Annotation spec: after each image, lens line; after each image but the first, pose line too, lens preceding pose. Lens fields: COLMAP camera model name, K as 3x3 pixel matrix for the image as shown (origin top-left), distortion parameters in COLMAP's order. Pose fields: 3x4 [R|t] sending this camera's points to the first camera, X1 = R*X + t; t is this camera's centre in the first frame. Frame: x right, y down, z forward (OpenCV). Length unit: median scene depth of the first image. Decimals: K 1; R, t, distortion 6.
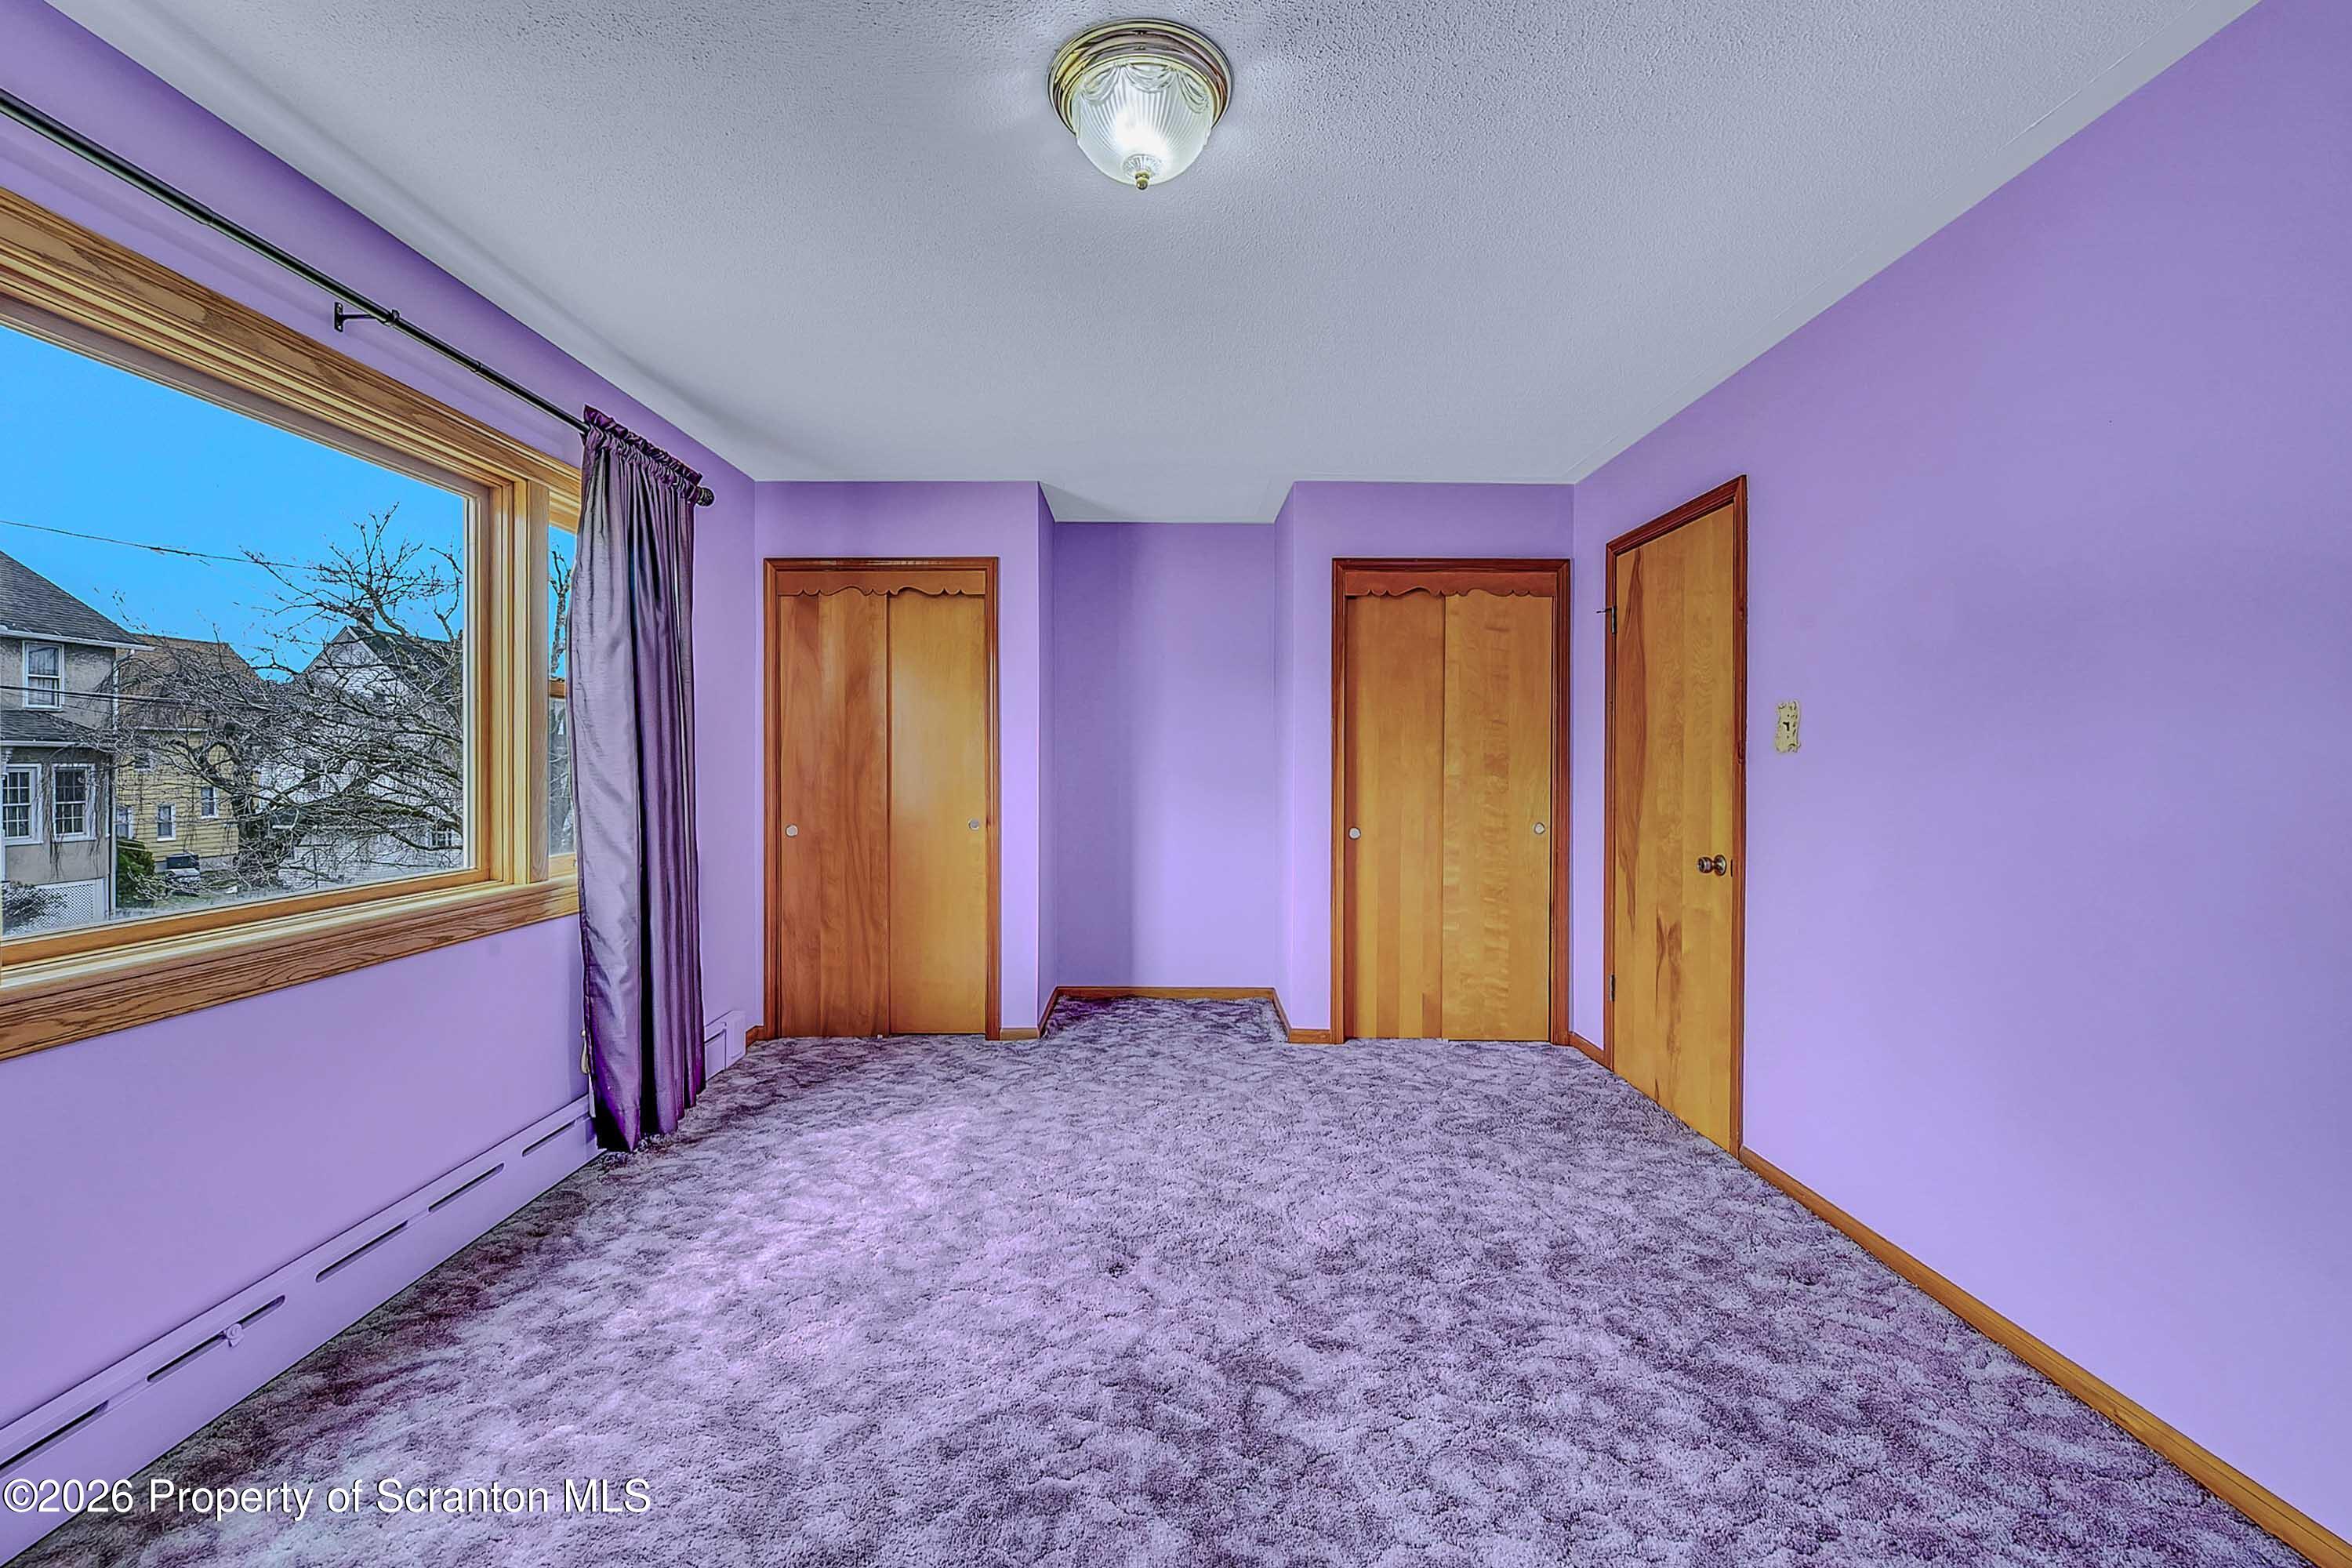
lens RADIAL K [[930.9, 0, 1183.2], [0, 930.9, 781.7], [0, 0, 1]] dist [-0.000104, 0.000575]
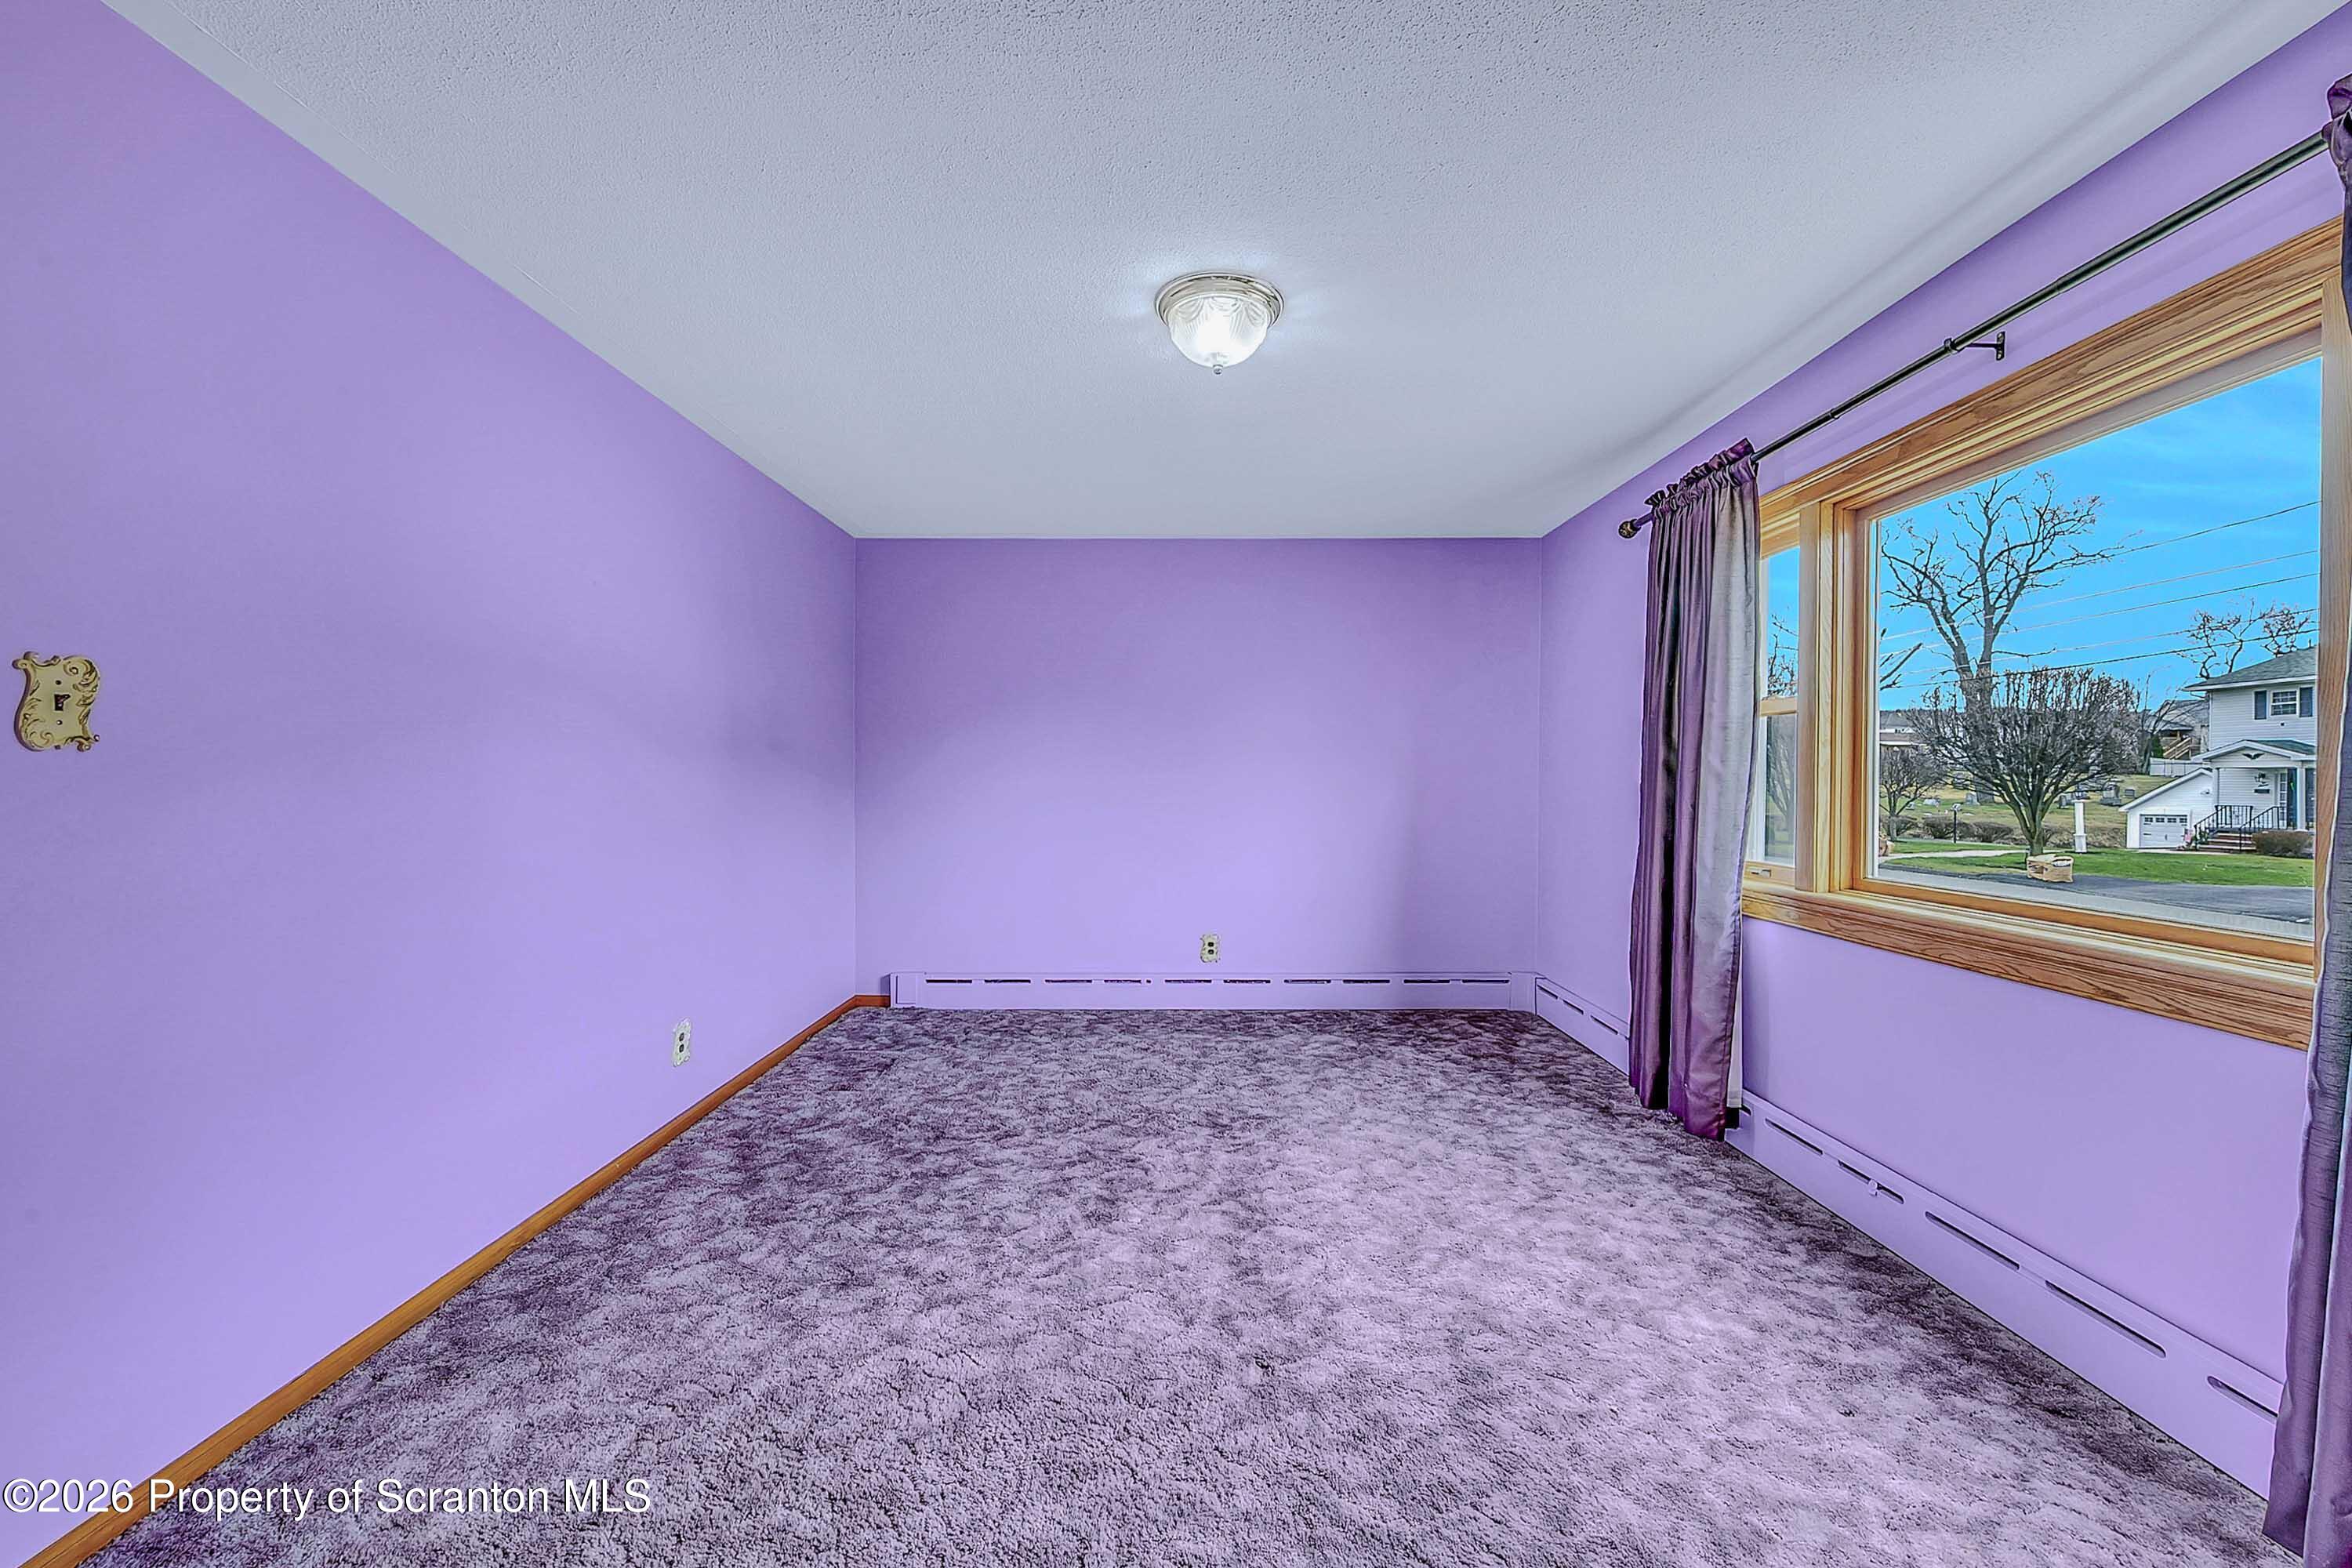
lens RADIAL K [[930.9, 0, 1183.2], [0, 930.9, 781.7], [0, 0, 1]] dist [-0.000104, 0.000575]
pose [[-0.999504, -0.001620, 0.031442, -0.030193], [-0.000940, 0.999766, 0.021628, -0.033566], [-0.031470, 0.021587, -0.999272, 2.061907]]
